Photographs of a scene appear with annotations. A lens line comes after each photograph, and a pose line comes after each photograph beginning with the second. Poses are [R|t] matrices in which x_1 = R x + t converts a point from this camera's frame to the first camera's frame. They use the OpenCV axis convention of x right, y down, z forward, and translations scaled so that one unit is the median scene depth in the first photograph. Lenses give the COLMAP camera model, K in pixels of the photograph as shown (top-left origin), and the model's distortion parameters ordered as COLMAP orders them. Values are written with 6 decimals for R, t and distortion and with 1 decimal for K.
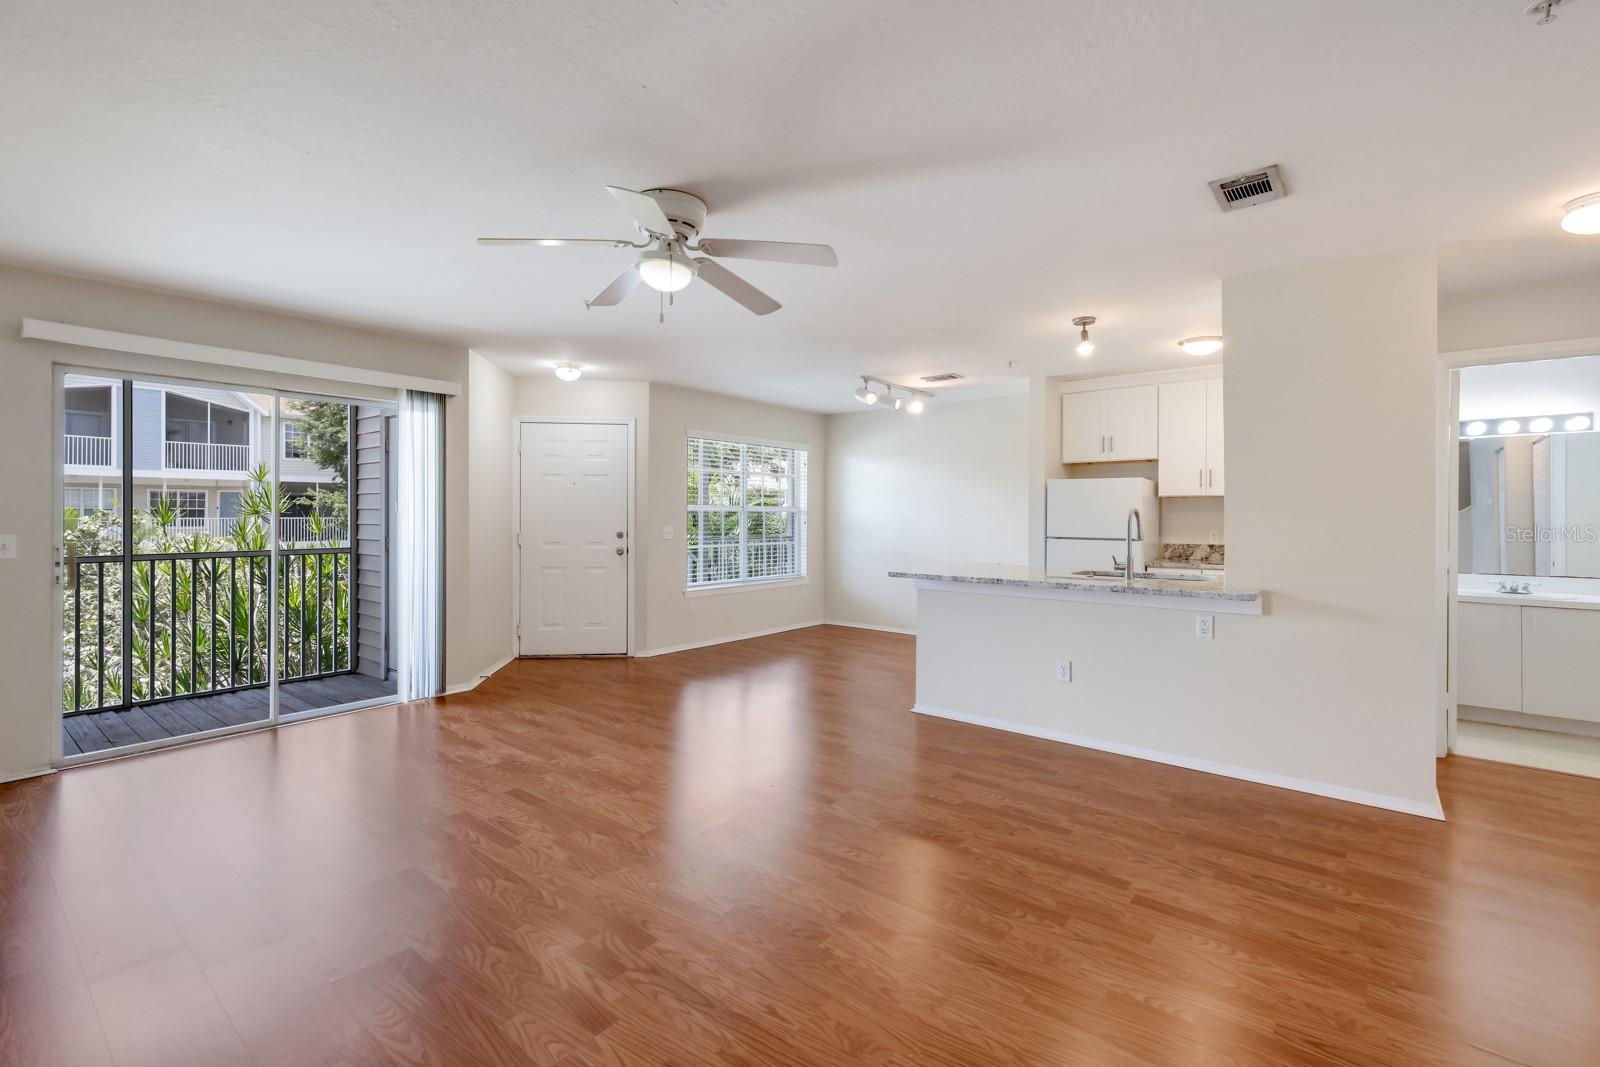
lens RADIAL K [[710.2, 0, 812.4], [0, 710.2, 519.7], [0, 0, 1]] dist [0.000733, -0.000477]
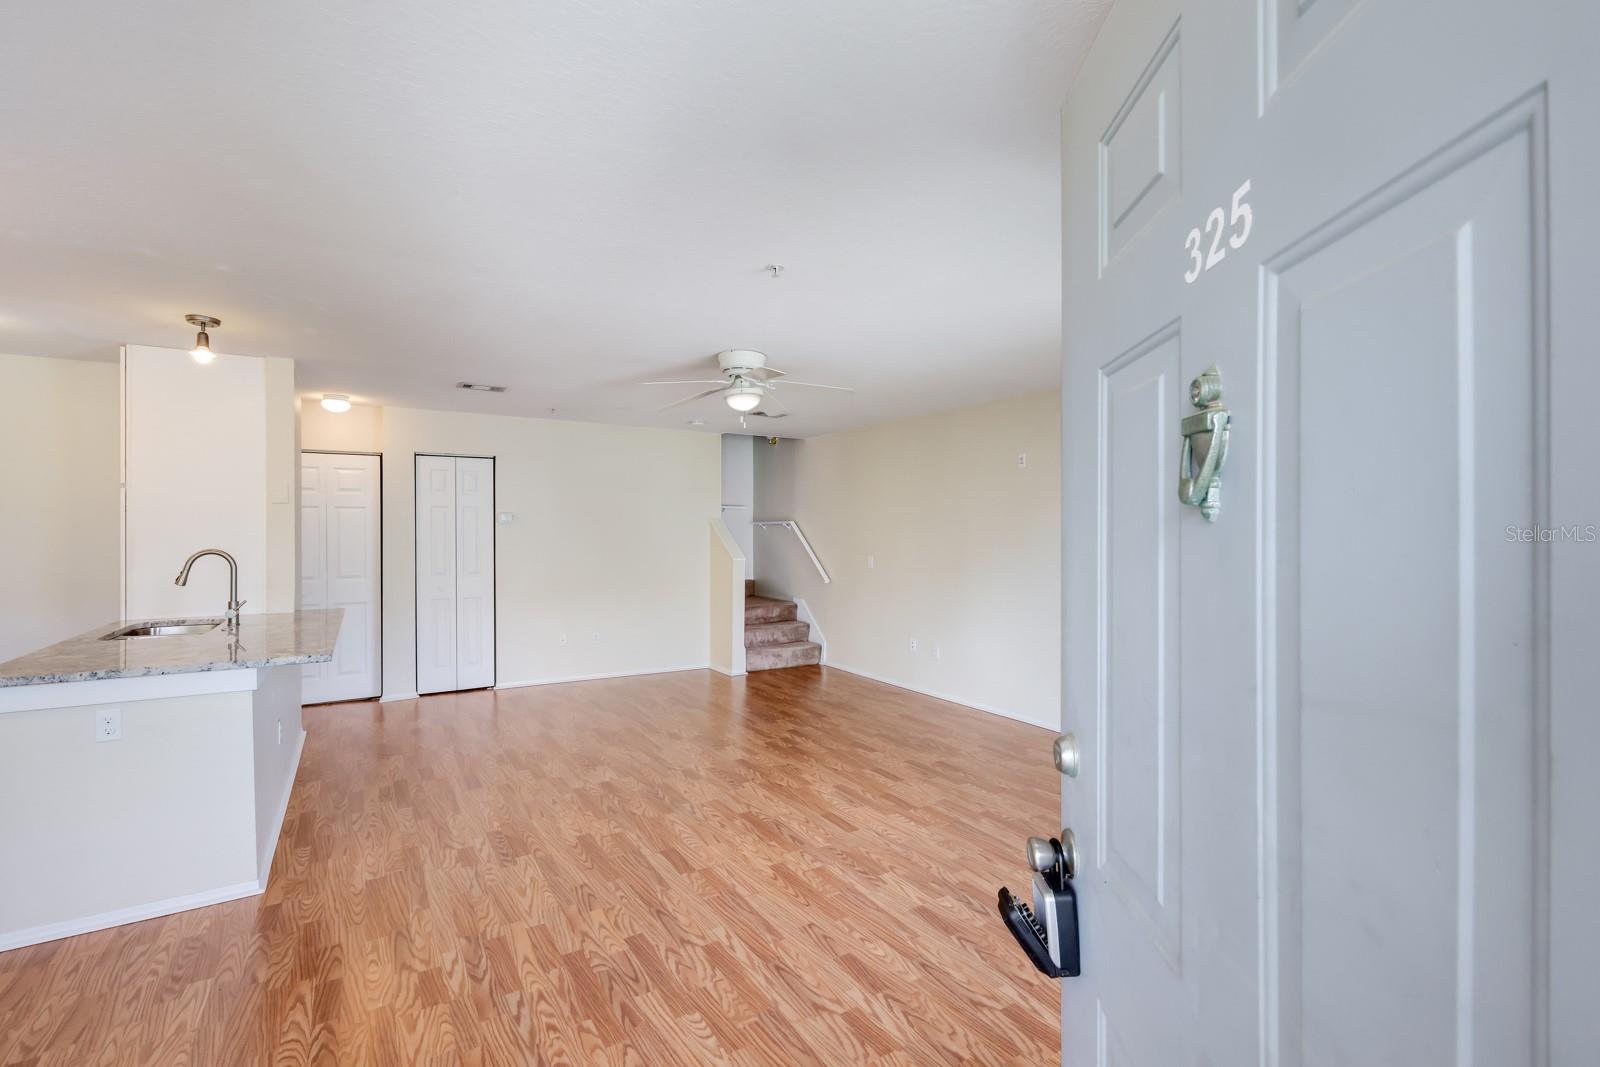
lens RADIAL K [[710.2, 0, 791.9], [0, 710.2, 528.5], [0, 0, 1]] dist [0.000733, -0.000477]
pose [[-0.940024, -0.001513, 0.341104, -0.683487], [0.000363, 0.999985, 0.005438, -0.058363], [-0.341107, 0.005236, -0.940010, 1.975655]]
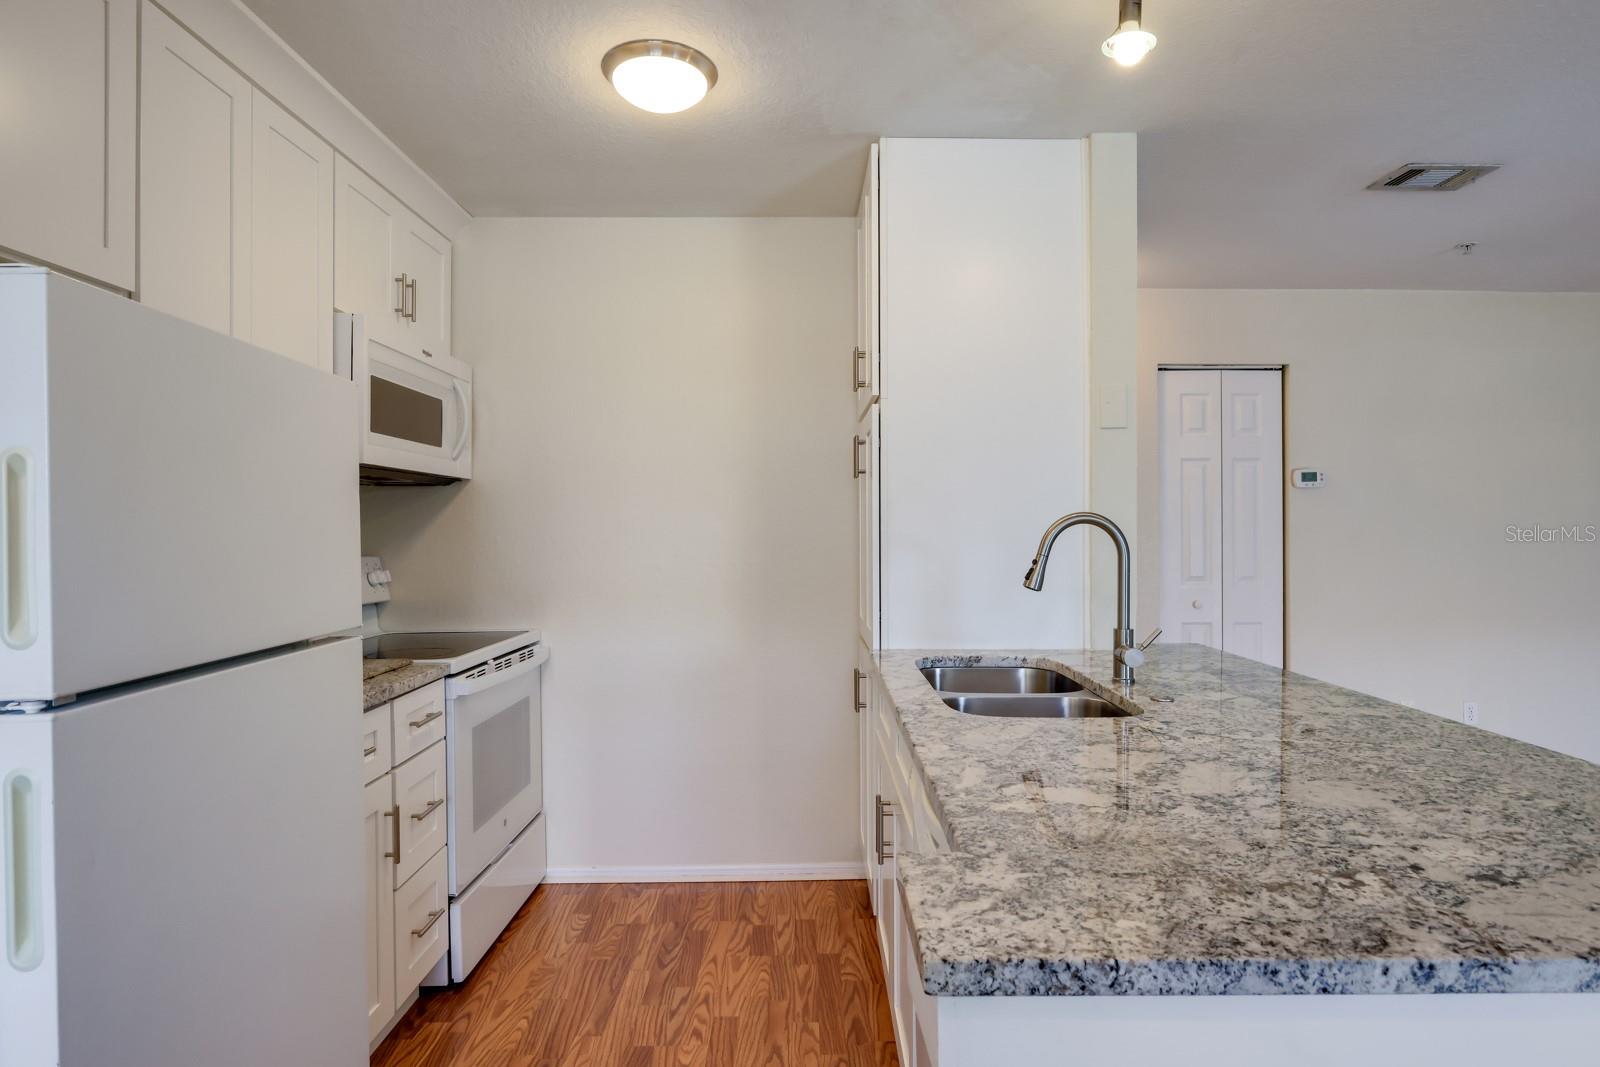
lens RADIAL K [[822.4, 0, 801.5], [0, 822.4, 558.2], [0, 0, 1]] dist [0.020535, 0.000187]
pose [[-0.622270, -0.031008, 0.782188, 0.218452], [0.003978, 0.999077, 0.042770, -0.012548], [-0.782793, 0.029726, -0.621572, 1.768094]]
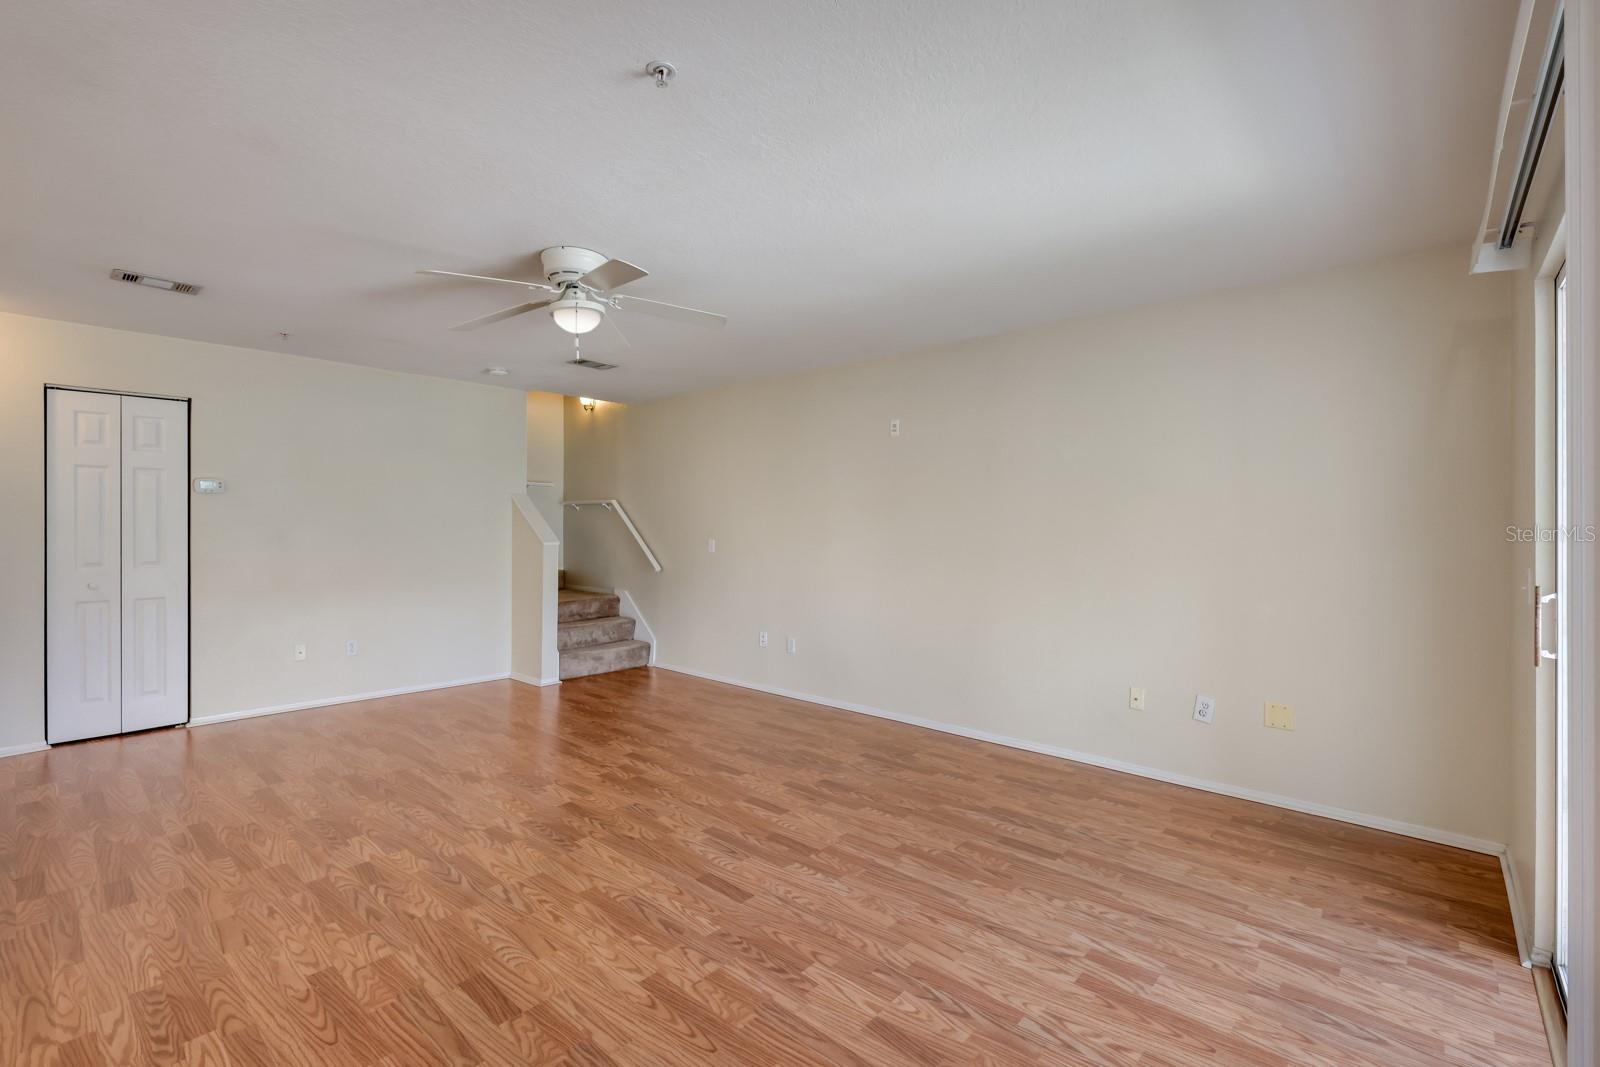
lens RADIAL K [[710.2, 0, 797.8], [0, 710.2, 521.6], [0, 0, 1]] dist [0.000733, -0.000477]
pose [[-0.998144, -0.005487, 0.060658, -0.516578], [-0.005251, 0.999978, 0.004047, -0.017914], [-0.060679, 0.003721, -0.998150, 1.728867]]
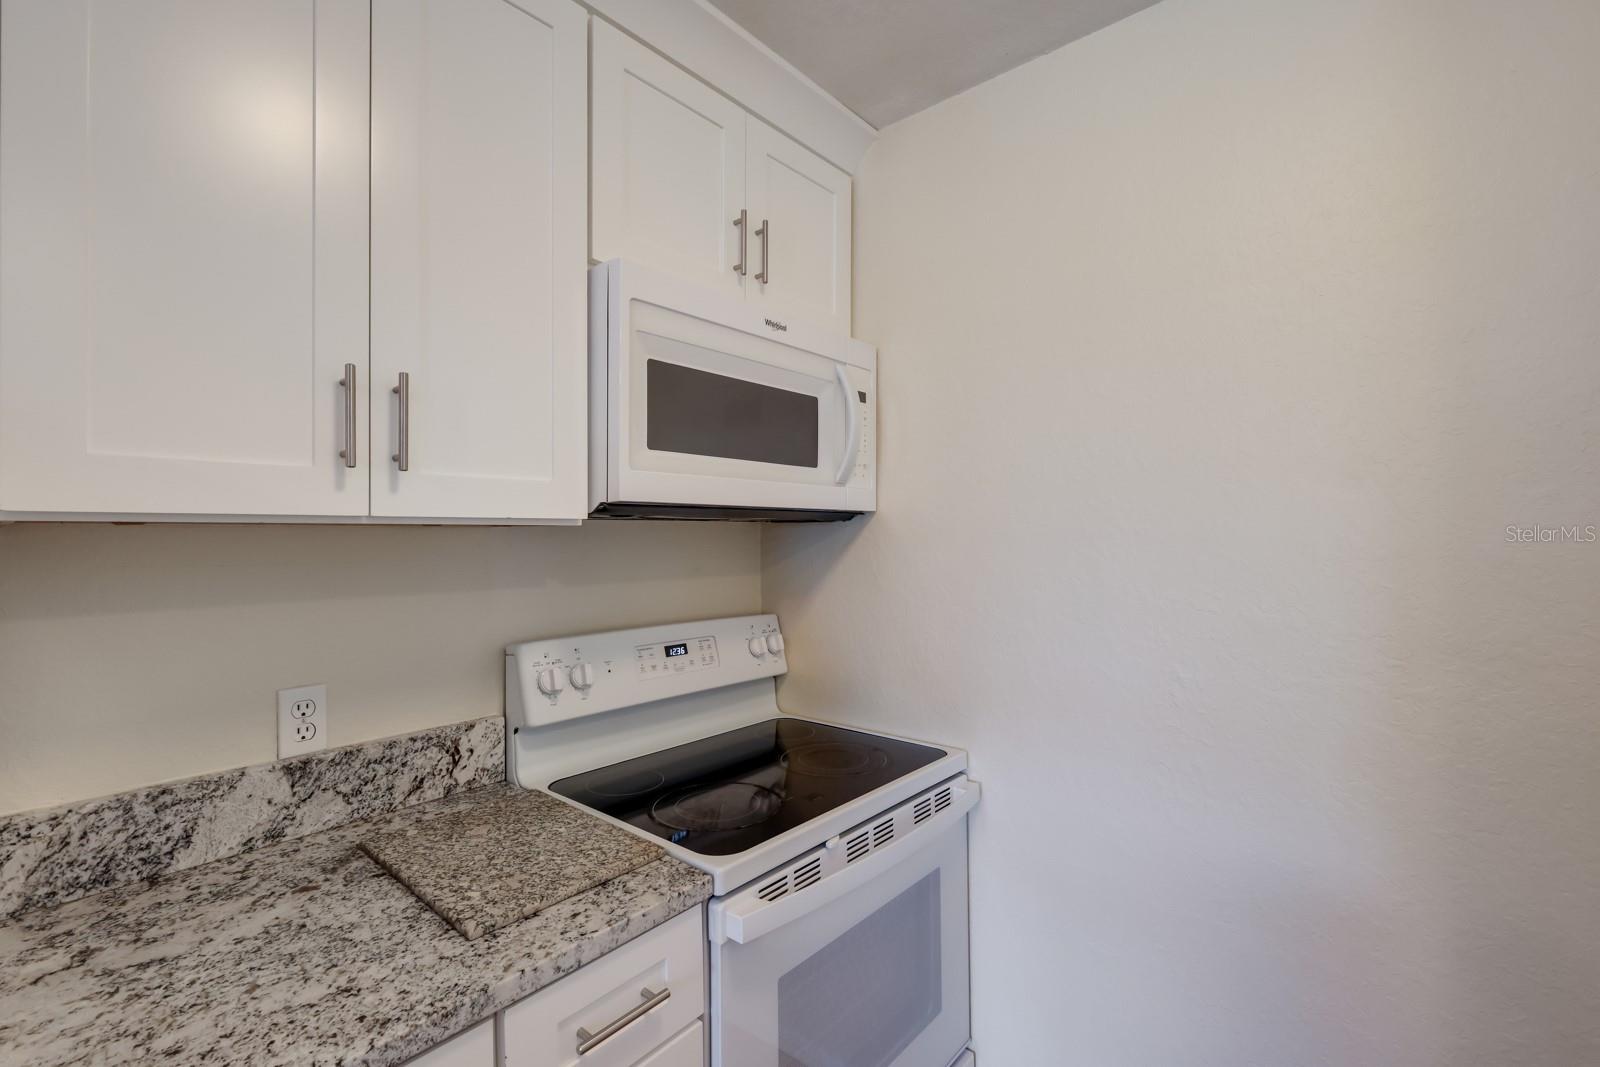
lens RADIAL K [[710.2, 0, 810.2], [0, 710.2, 529.0], [0, 0, 1]] dist [0.000733, -0.000477]
pose [[0.024844, 0.008812, 0.999652, 0.647849], [0.009493, 0.999914, -0.009050, -0.046613], [-0.999646, 0.009714, 0.024759, 1.507155]]
